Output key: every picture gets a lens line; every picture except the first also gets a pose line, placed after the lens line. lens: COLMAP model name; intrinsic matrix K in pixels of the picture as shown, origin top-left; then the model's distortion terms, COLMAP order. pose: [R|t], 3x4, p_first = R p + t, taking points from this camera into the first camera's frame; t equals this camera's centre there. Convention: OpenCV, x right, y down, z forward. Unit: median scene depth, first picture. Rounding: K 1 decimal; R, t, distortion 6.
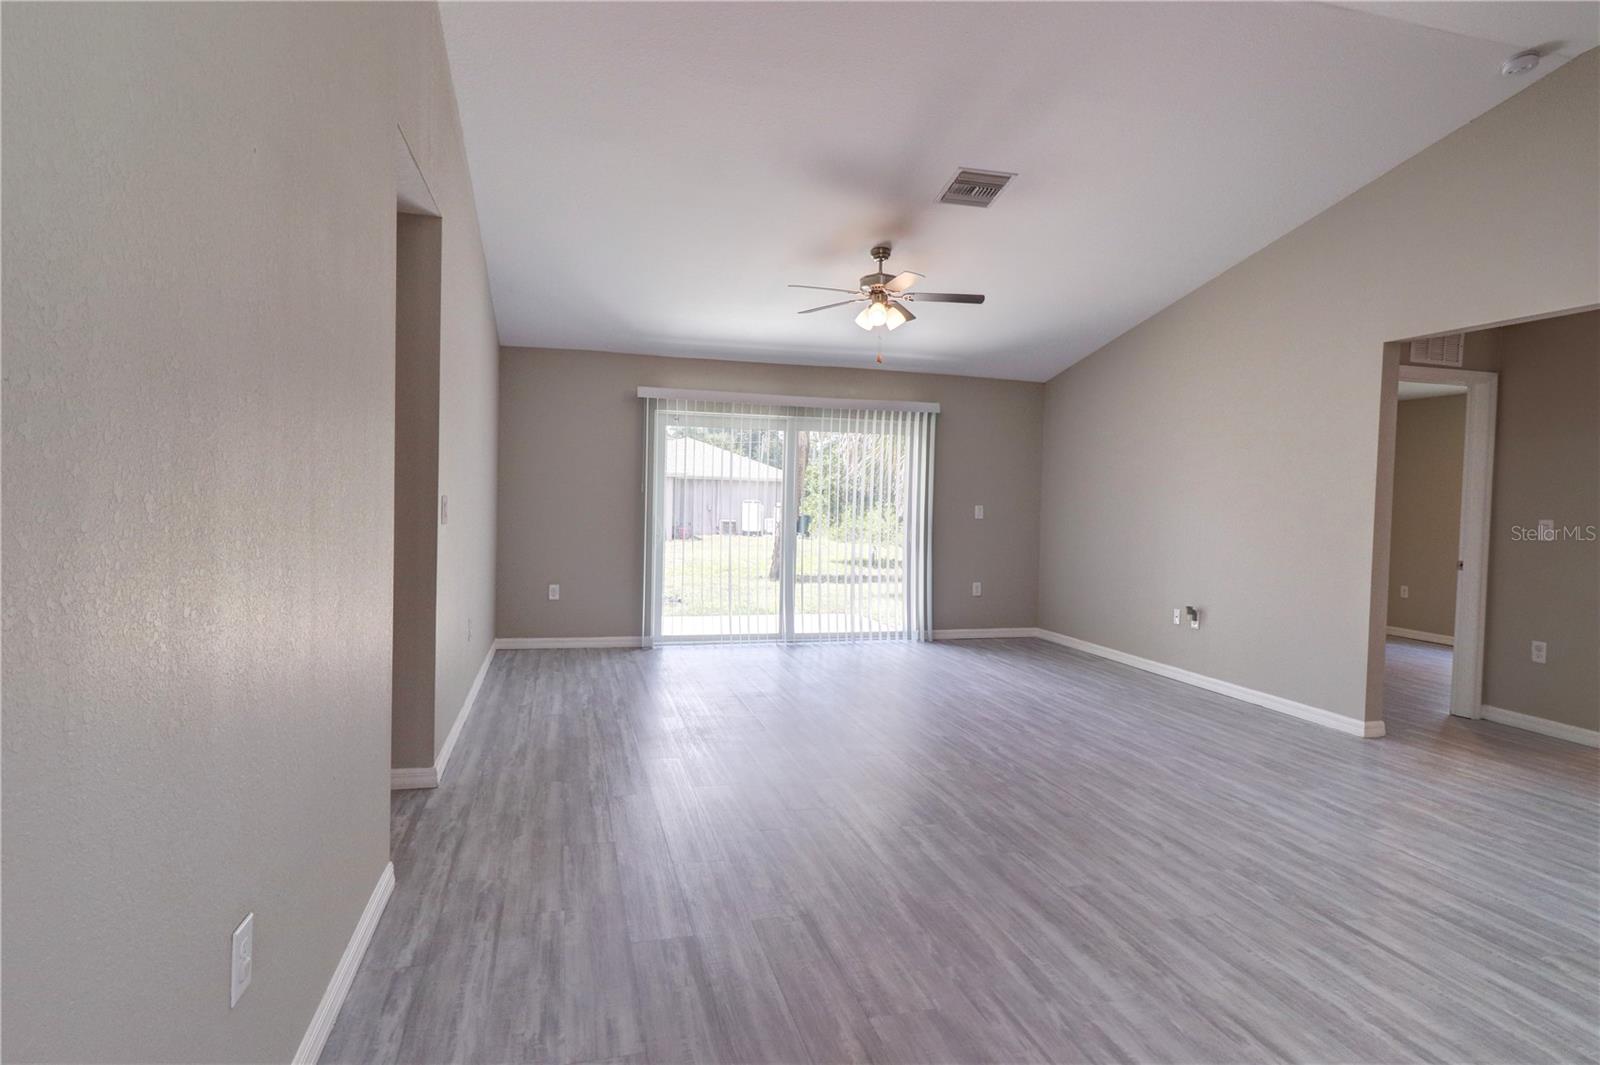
lens RADIAL K [[902.6, 0, 799.9], [0, 902.6, 522.3], [0, 0, 1]] dist [0.001720, 0.000578]
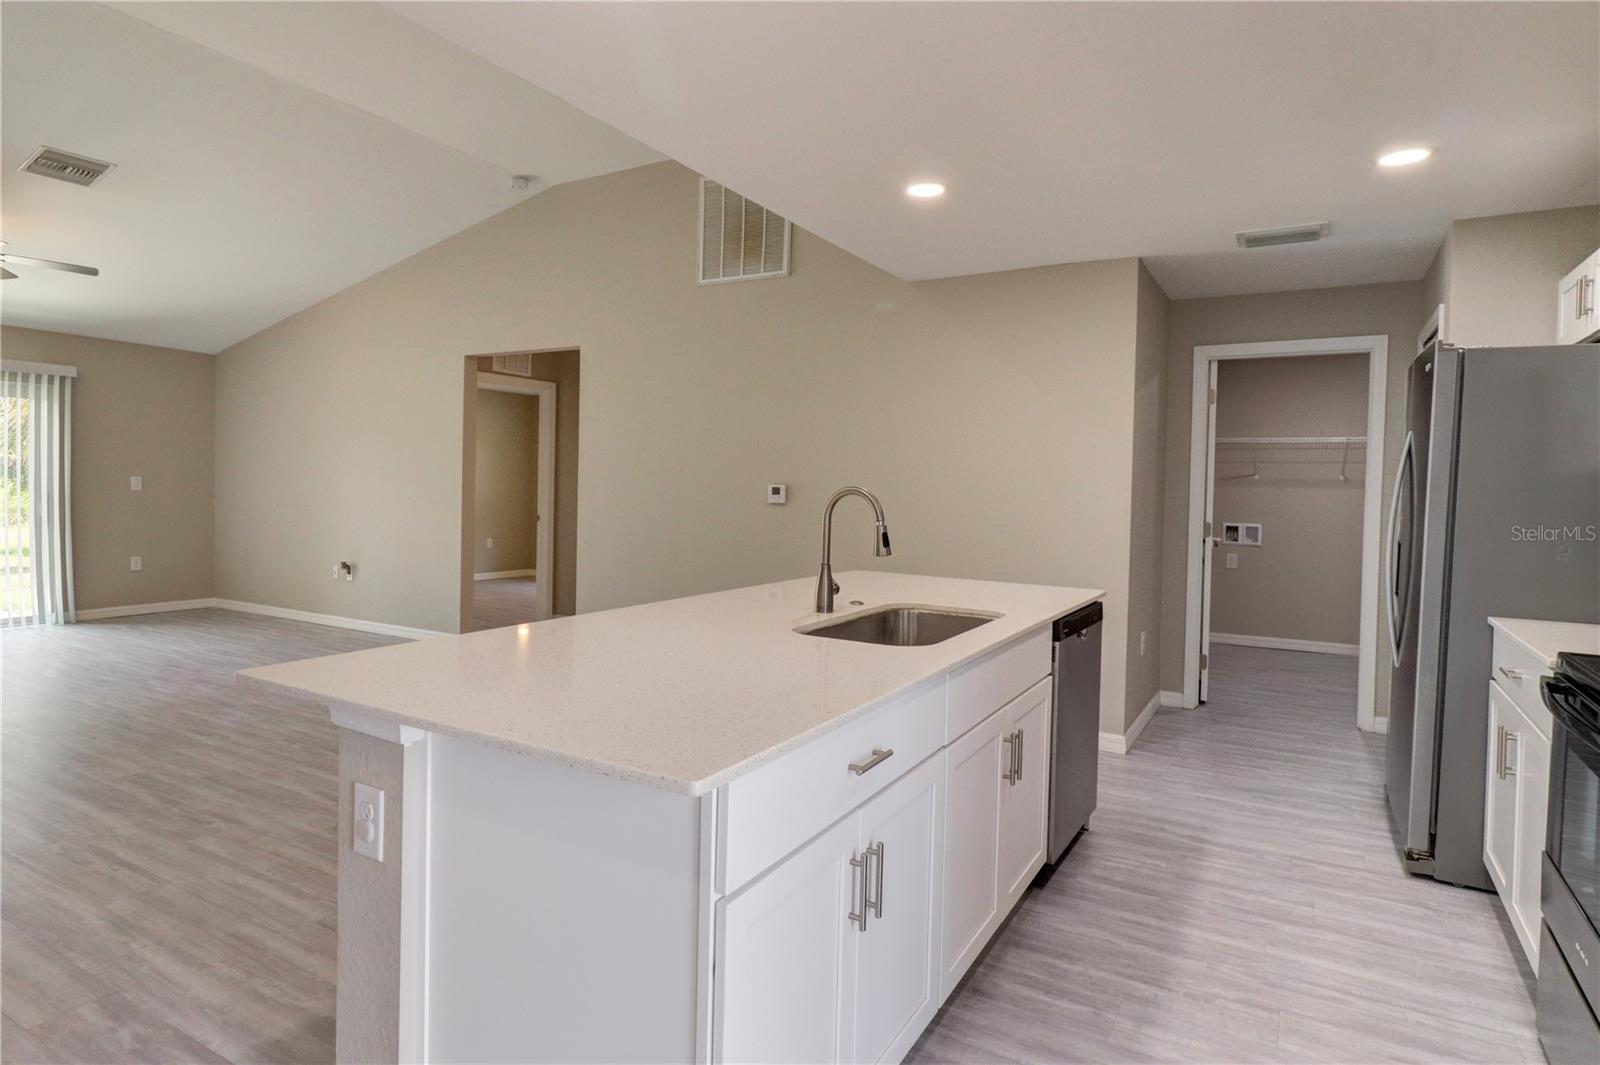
lens RADIAL K [[874.8, 0, 800.9], [0, 874.8, 507.4], [0, 0, 1]] dist [0.000825, 0.001834]
pose [[0.702909, -0.026839, 0.710773, 0.044001], [0.015700, 0.999630, 0.022220, 0.006285], [-0.711106, -0.004460, 0.703070, -0.217949]]
